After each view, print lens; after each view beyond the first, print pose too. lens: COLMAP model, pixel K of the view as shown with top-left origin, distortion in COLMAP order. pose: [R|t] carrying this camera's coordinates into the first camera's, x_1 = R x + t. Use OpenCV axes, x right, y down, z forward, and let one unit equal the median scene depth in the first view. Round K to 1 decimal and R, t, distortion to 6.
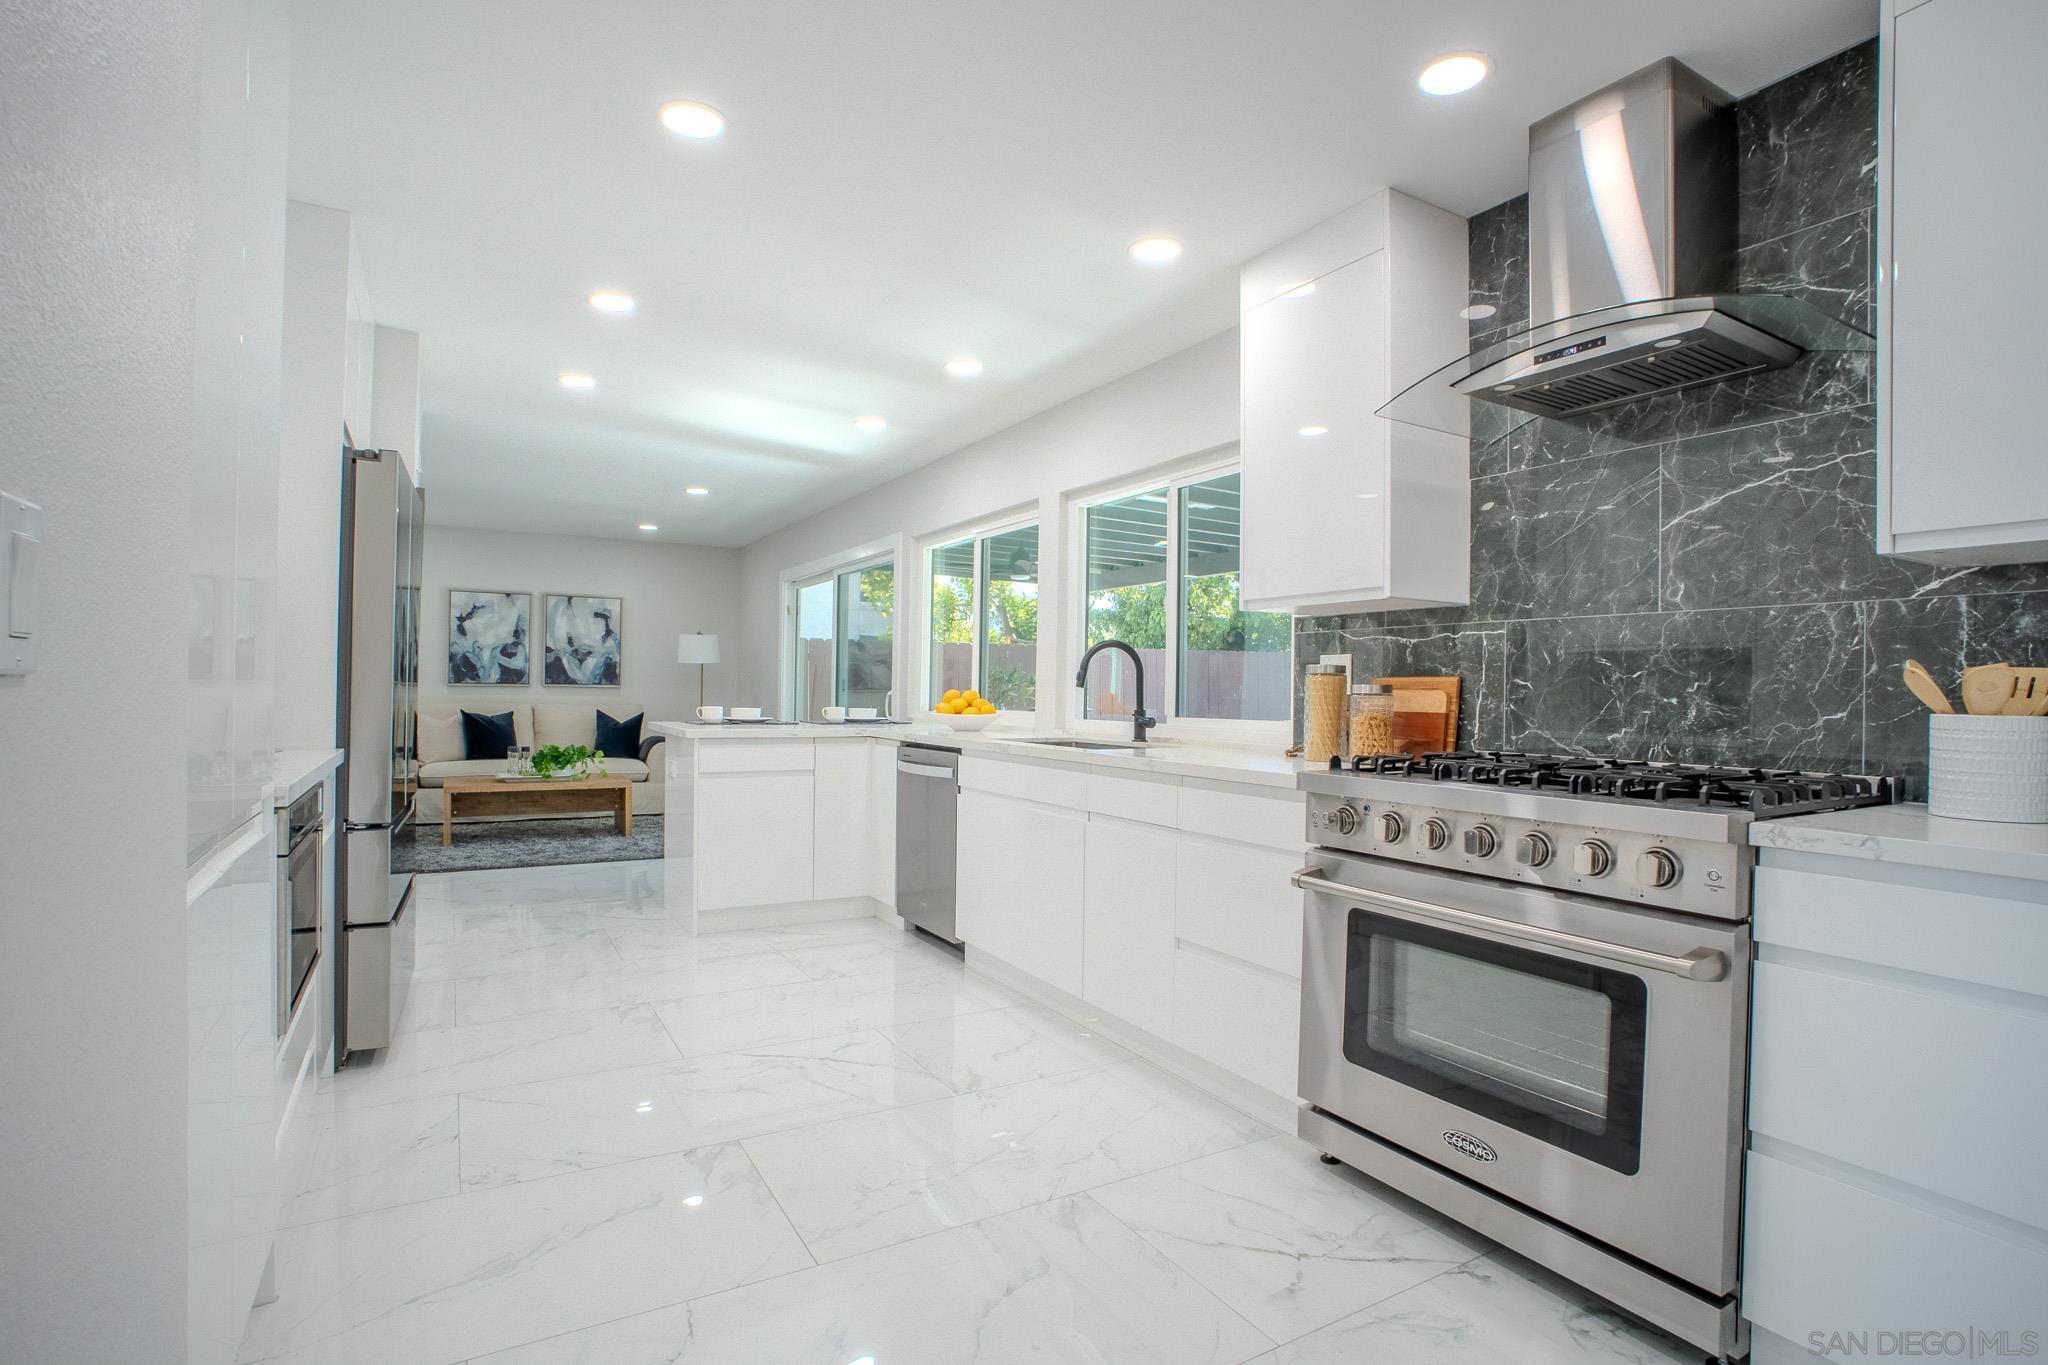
lens RADIAL K [[1002.9, 0, 1025.3], [0, 1002.9, 686.3], [0, 0, 1]] dist [-0.078268, 0.030687]
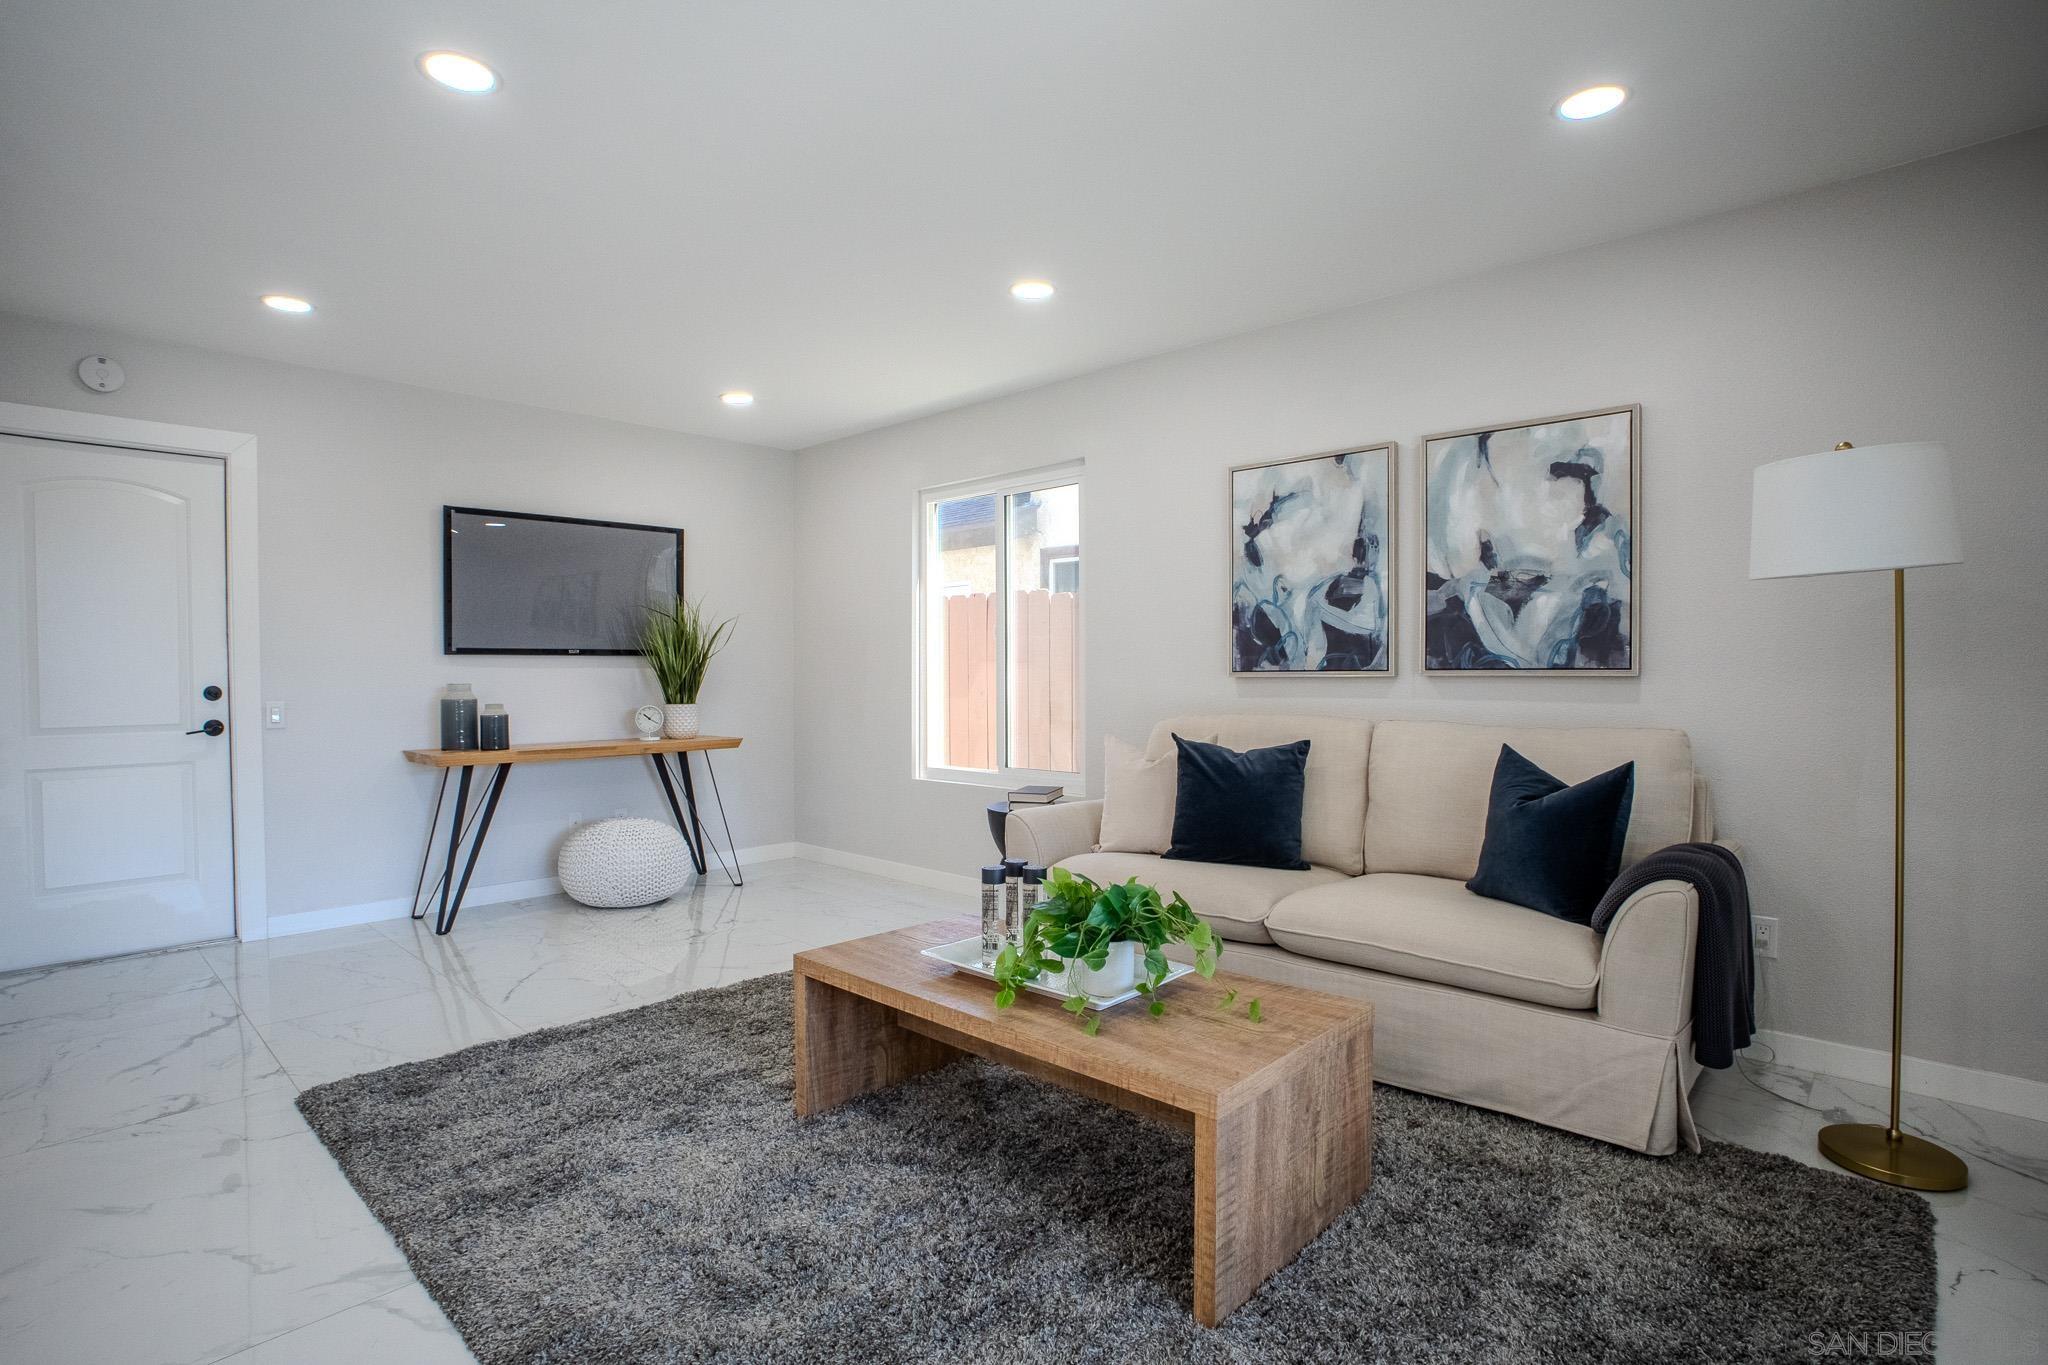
lens RADIAL K [[1002.9, 0, 1025.3], [0, 1002.9, 686.3], [0, 0, 1]] dist [-0.078268, 0.030687]
pose [[0.274432, 0.000925, -0.961606, -0.157919], [0.014951, 0.999875, 0.005229, -0.000409], [0.961490, -0.015812, 0.274384, 0.751900]]
